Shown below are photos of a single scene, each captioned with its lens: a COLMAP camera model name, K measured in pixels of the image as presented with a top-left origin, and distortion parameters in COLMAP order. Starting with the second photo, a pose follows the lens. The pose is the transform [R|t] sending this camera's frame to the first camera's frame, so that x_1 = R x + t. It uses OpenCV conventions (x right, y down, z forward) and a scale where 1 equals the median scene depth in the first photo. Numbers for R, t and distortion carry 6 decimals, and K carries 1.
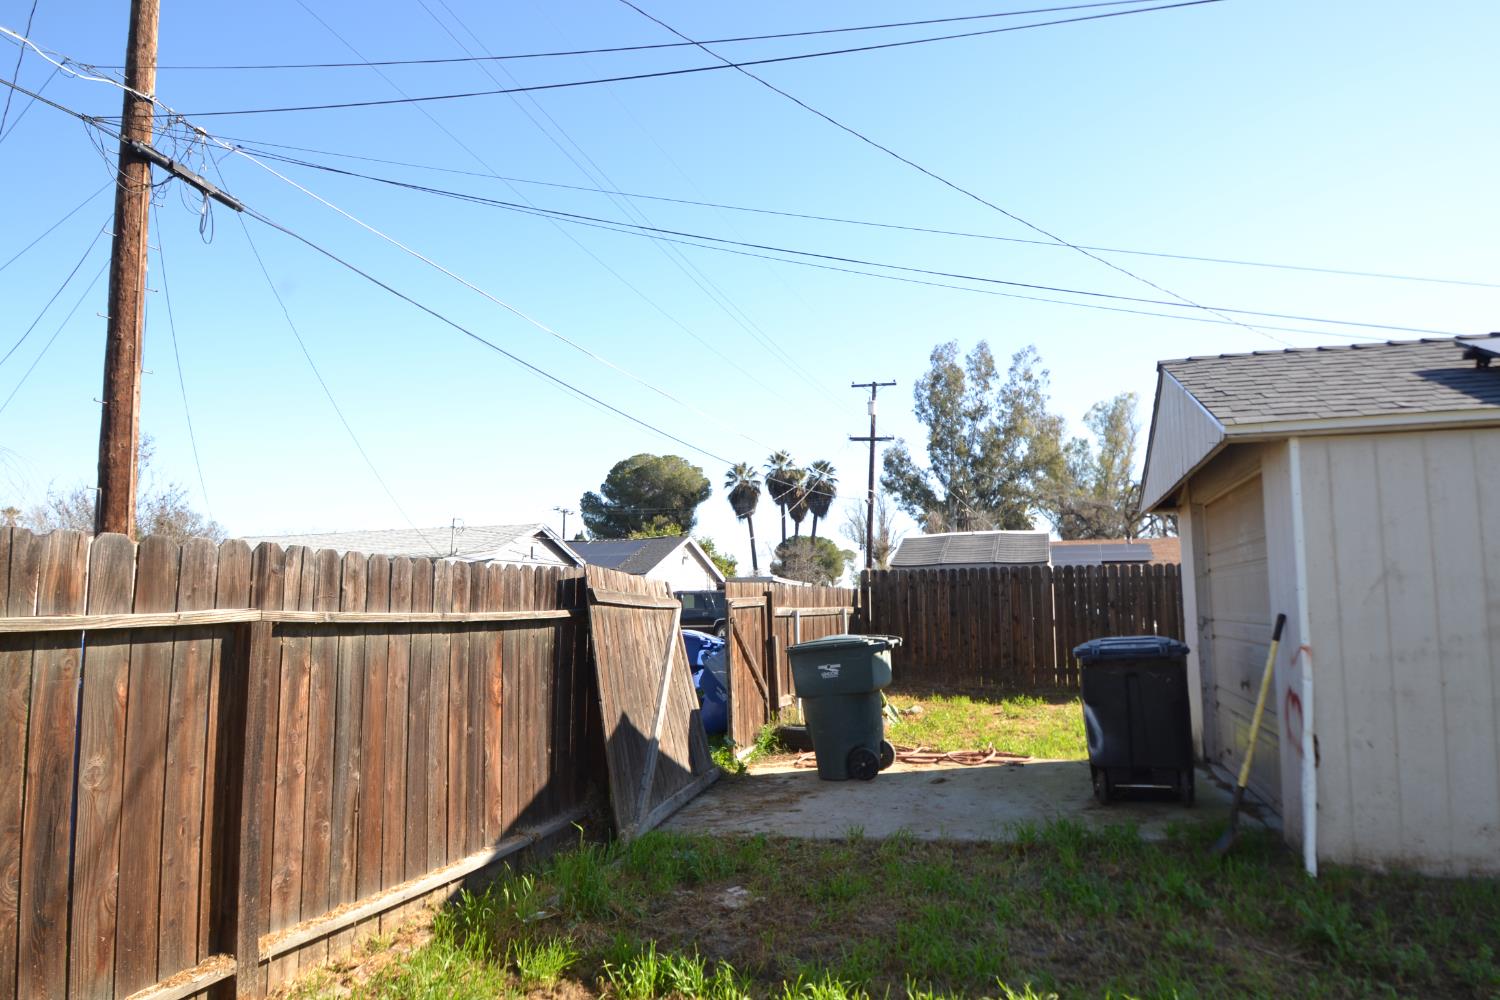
lens RADIAL K [[863.4, 0, 754.3], [0, 863.4, 518.1], [0, 0, 1]] dist [-0.015795, -0.008252]
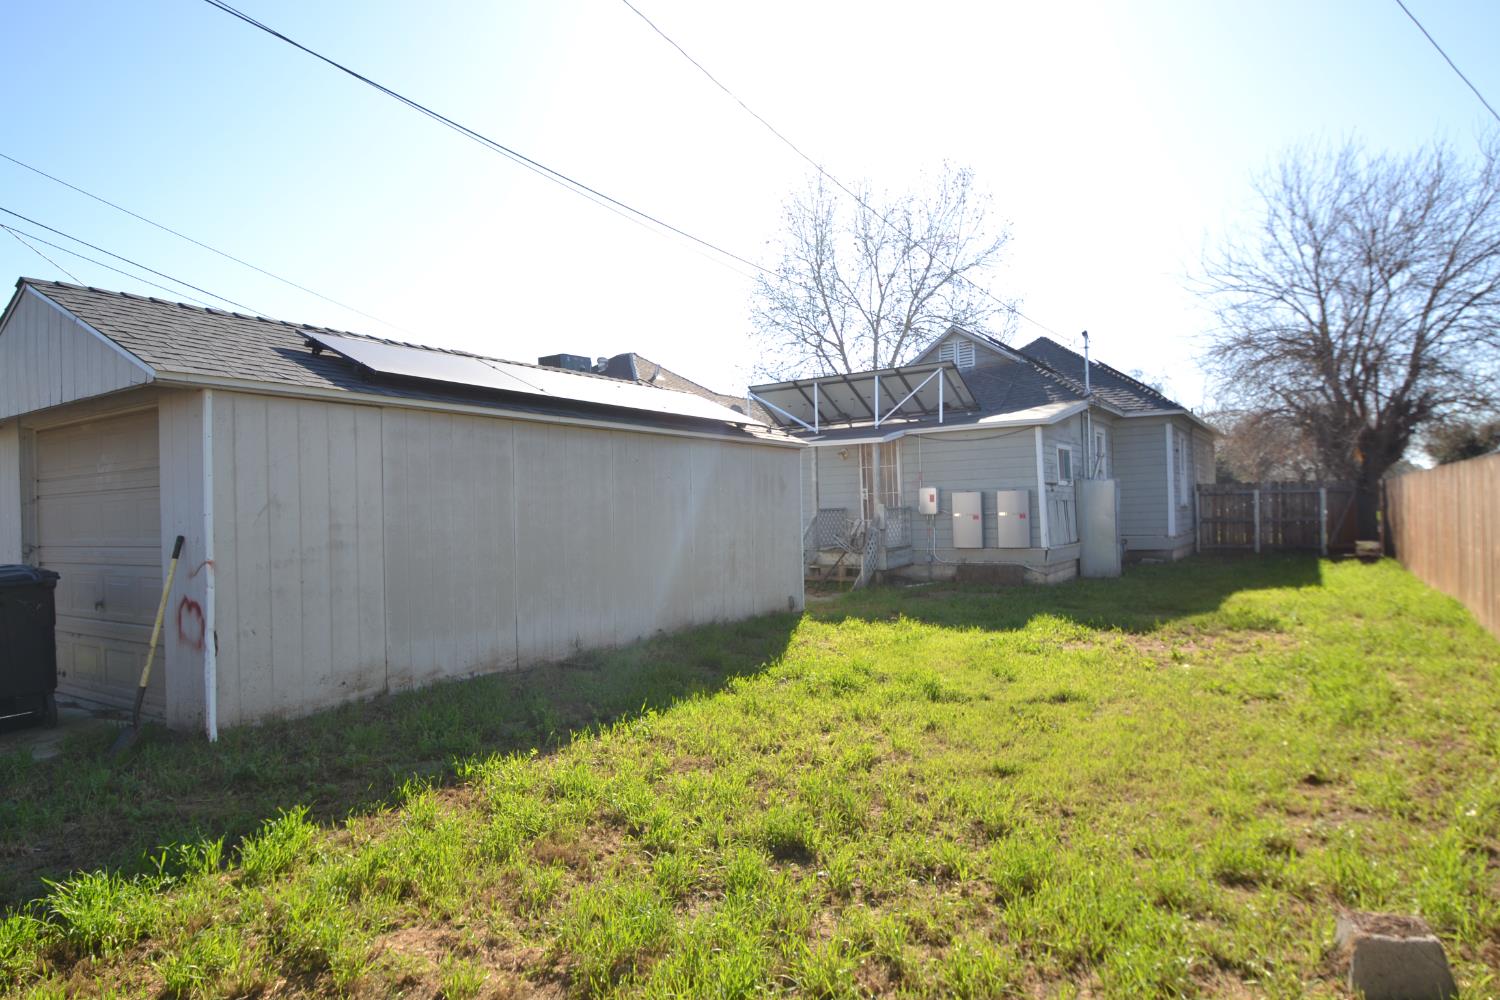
lens RADIAL K [[863.4, 0, 751.6], [0, 863.4, 513.5], [0, 0, 1]] dist [-0.015795, -0.008252]
pose [[0.246098, -0.000035, 0.969245, -0.161489], [-0.074764, 0.997020, 0.019018, 0.000143], [-0.966357, -0.077145, 0.245362, -0.022087]]
